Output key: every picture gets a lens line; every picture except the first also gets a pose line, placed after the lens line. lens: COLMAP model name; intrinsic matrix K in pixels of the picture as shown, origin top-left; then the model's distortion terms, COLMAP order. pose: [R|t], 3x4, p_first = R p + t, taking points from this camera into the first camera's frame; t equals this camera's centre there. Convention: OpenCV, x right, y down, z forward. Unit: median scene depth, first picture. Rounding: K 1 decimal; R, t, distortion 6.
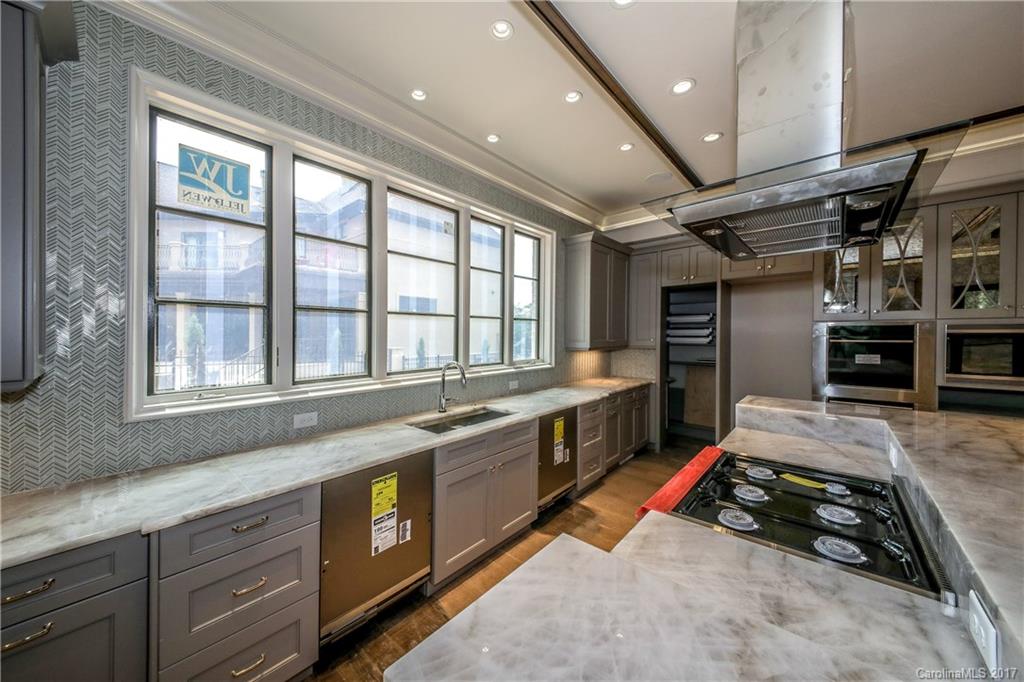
lens RADIAL K [[358.5, 0, 509.2], [0, 358.5, 332.4], [0, 0, 1]] dist [0.013205, -0.000372]
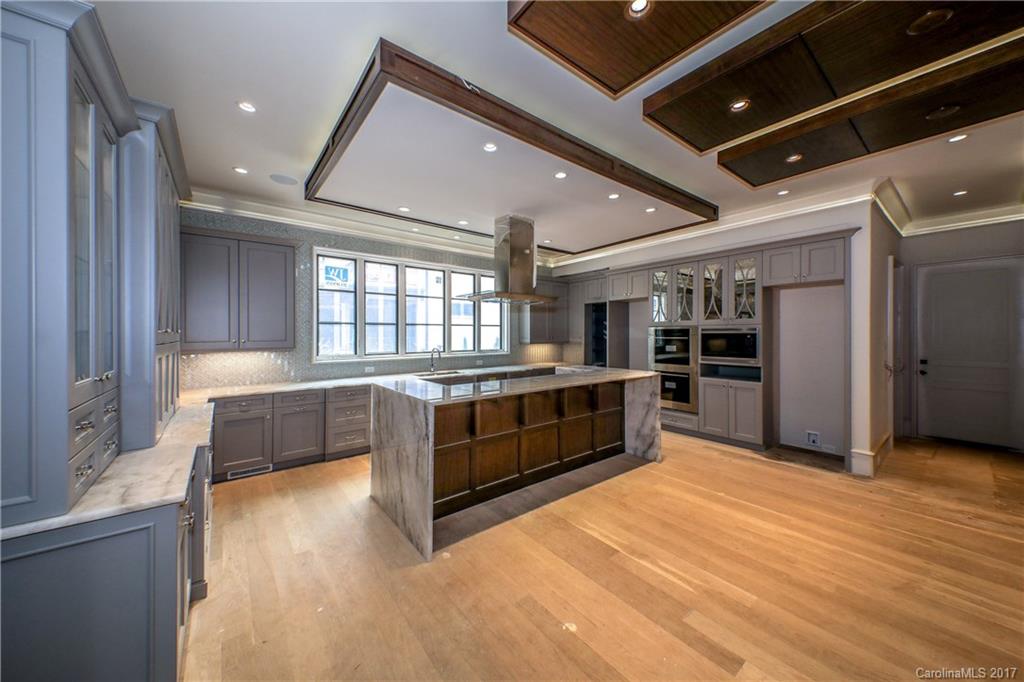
lens RADIAL K [[358.5, 0, 514.9], [0, 358.5, 338.5], [0, 0, 1]] dist [0.013205, -0.000372]
pose [[0.982662, 0.000418, -0.185404, 0.622757], [0.002497, 0.999877, 0.015484, -0.001954], [0.185388, -0.015678, 0.982540, -0.878452]]
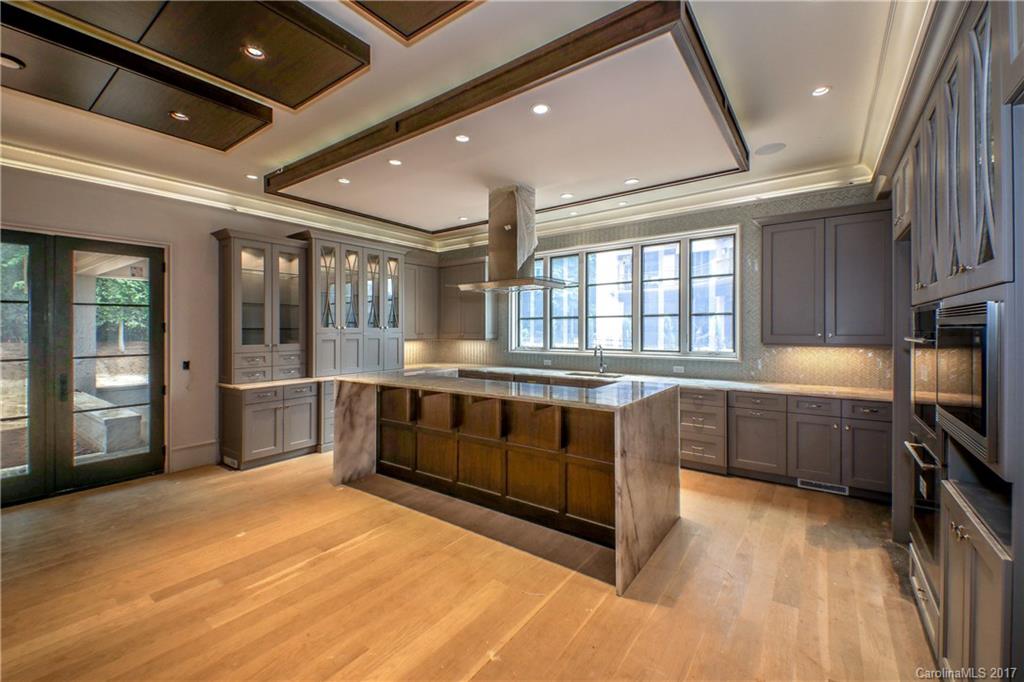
lens RADIAL K [[424.4, 0, 509.0], [0, 424.4, 331.5], [0, 0, 1]] dist [-0.017826, 0.000122]
pose [[0.069158, 0.003567, -0.997599, 1.725690], [0.011968, 0.999919, 0.004405, 0.007461], [0.997534, -0.012244, 0.069109, 0.383196]]
